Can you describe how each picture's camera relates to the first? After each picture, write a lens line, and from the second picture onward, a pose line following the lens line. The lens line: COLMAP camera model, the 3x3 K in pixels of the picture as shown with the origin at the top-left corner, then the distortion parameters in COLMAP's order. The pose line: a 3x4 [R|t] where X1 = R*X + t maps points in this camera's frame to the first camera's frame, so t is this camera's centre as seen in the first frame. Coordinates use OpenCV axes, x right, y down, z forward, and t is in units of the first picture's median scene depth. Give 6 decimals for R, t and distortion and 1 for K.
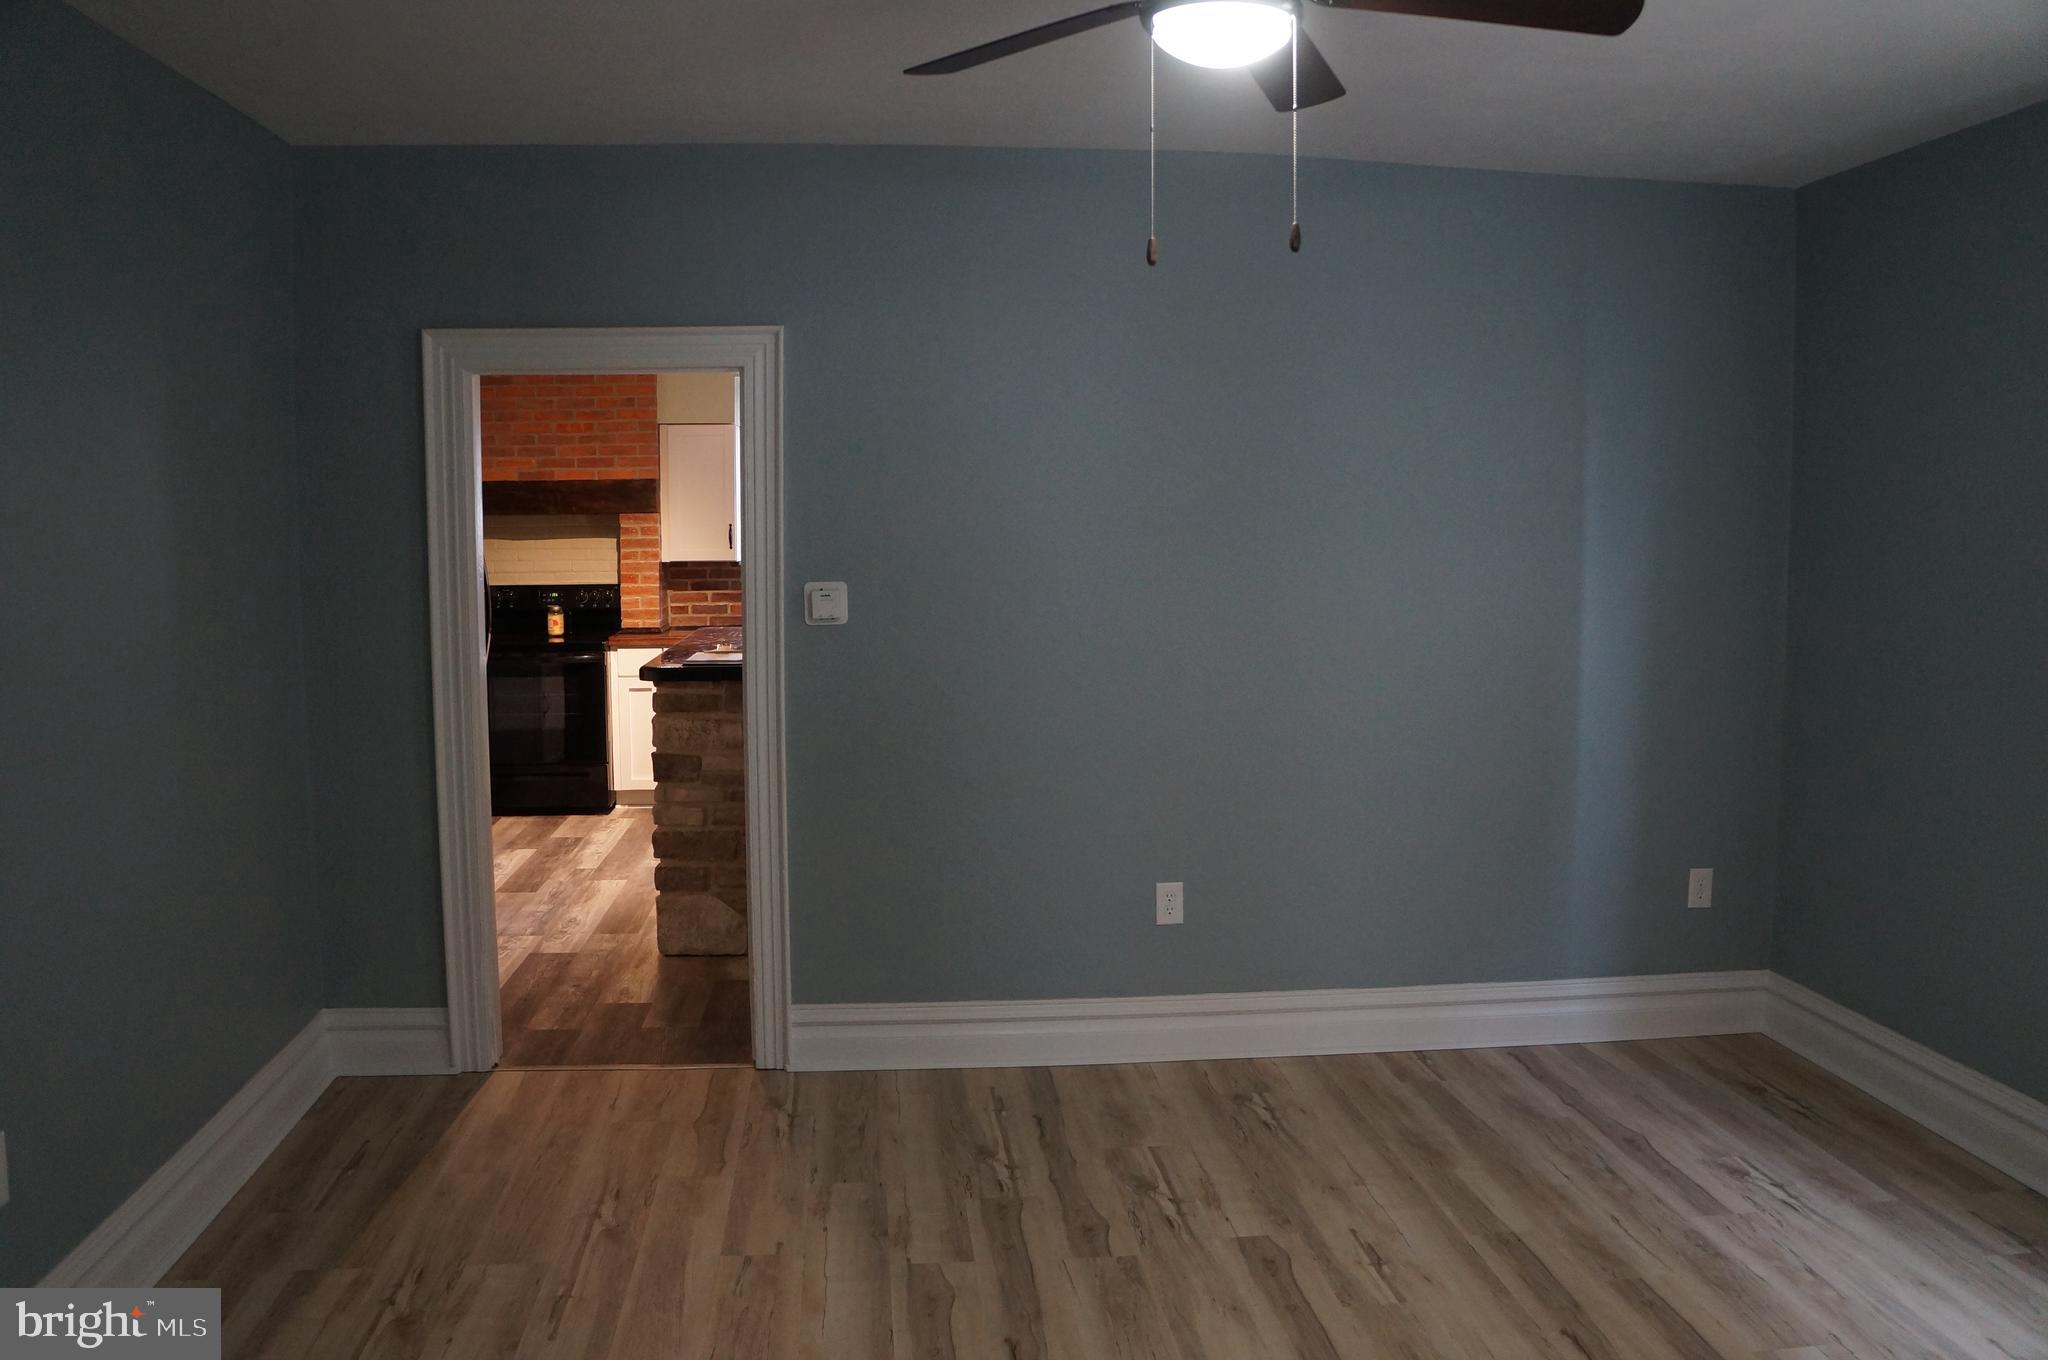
lens RADIAL K [[1612.6, 0, 1048.6], [0, 1612.6, 688.3], [0, 0, 1]] dist [-0.173317, 0.127638]
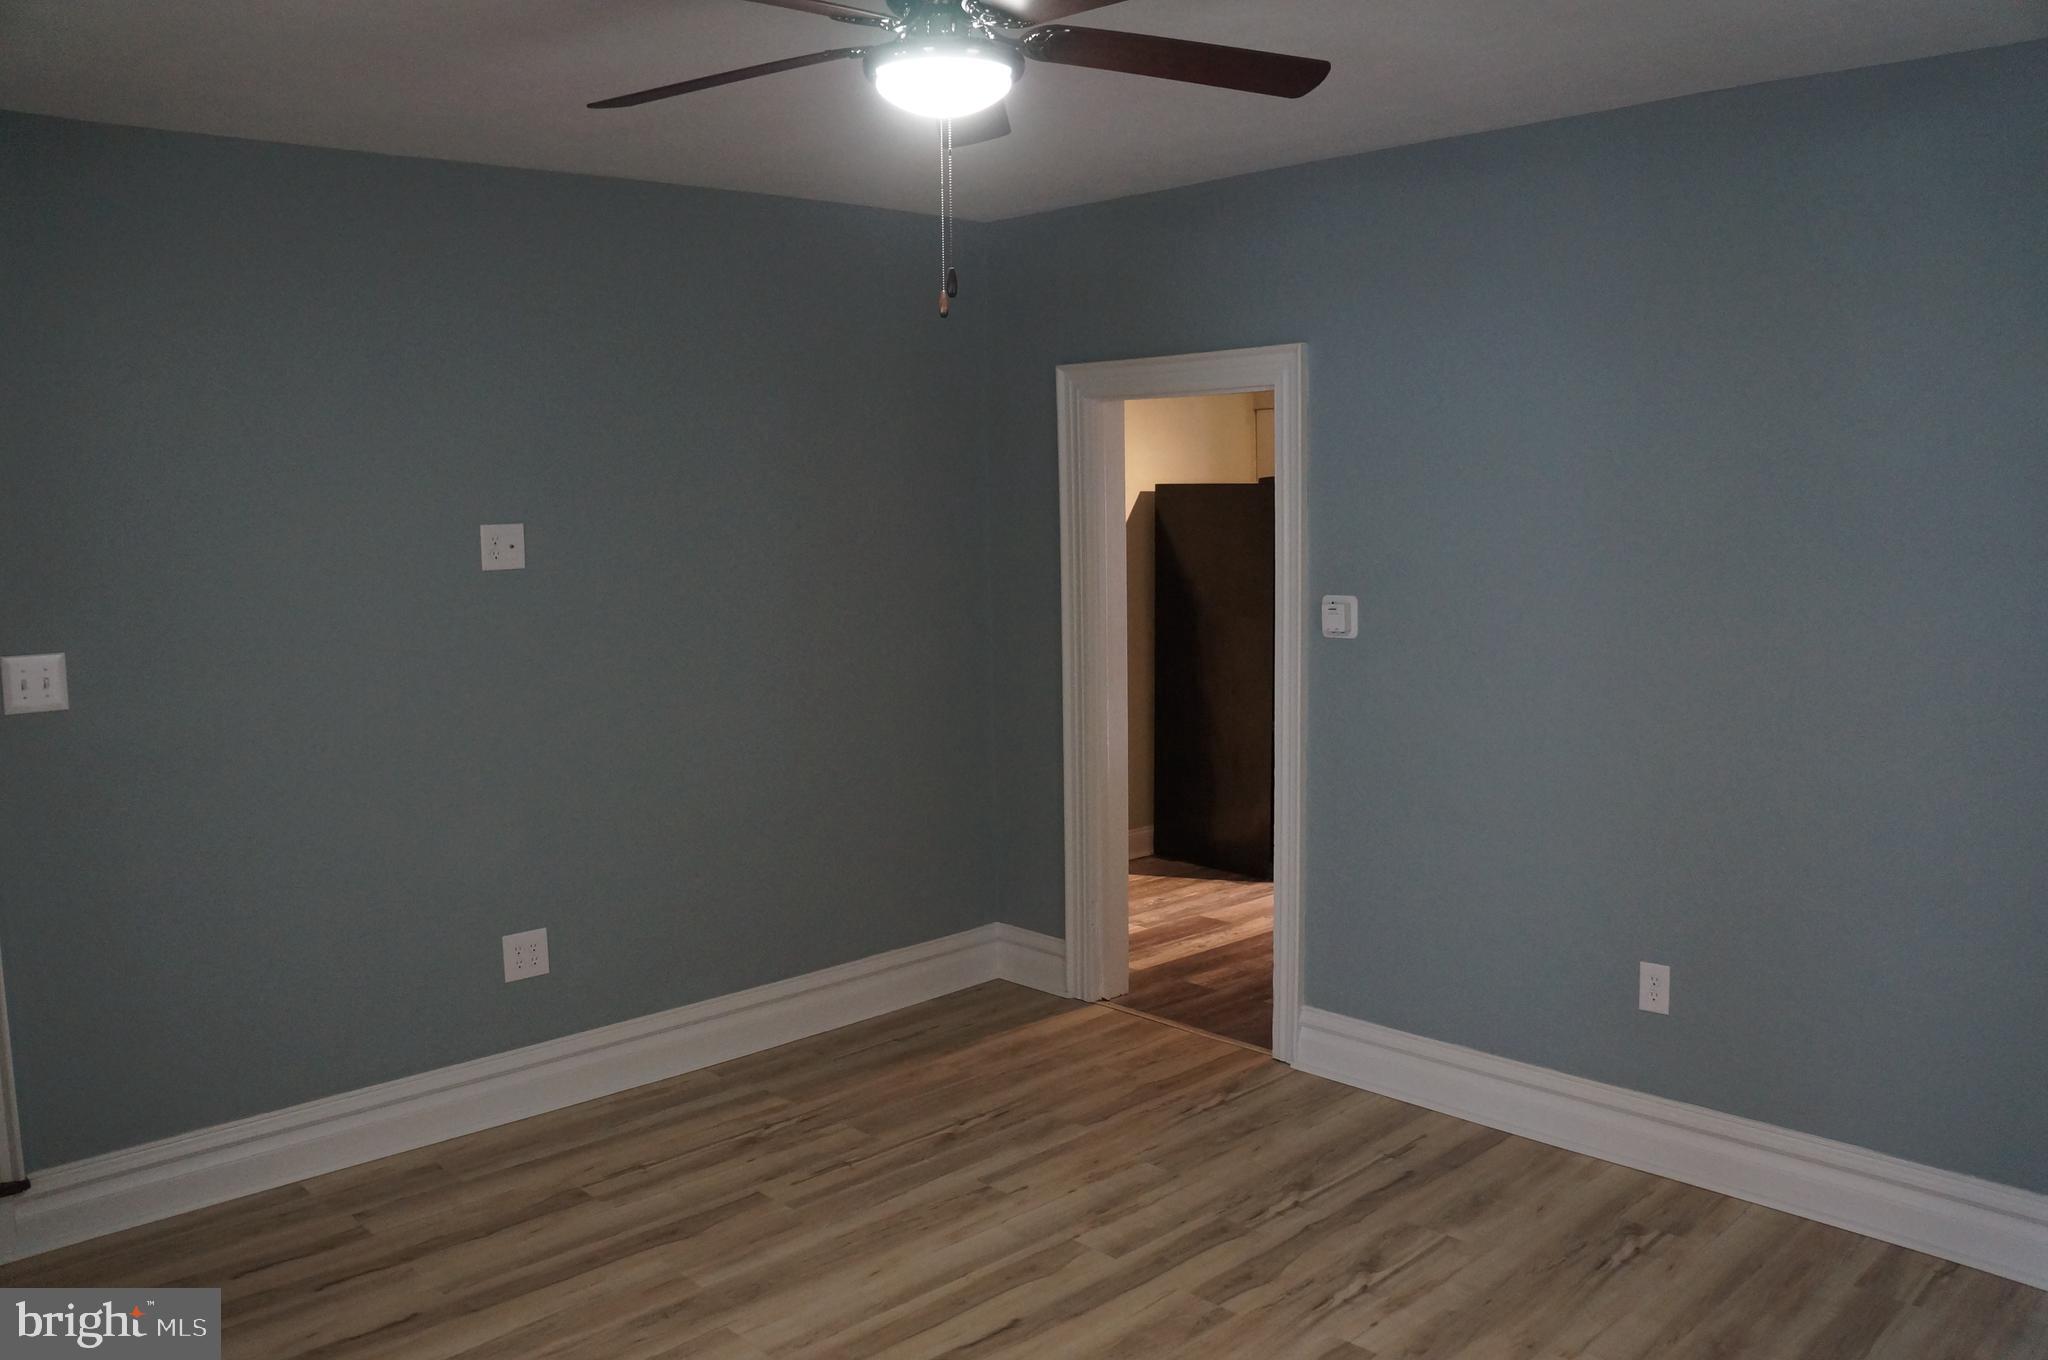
lens RADIAL K [[1612.6, 0, 1048.6], [0, 1612.6, 688.3], [0, 0, 1]] dist [-0.173317, 0.127638]
pose [[0.617540, 0.084949, -0.781938, 0.588925], [-0.072127, 0.996078, 0.051250, -0.050507], [0.783225, 0.024750, 0.621246, 0.259956]]
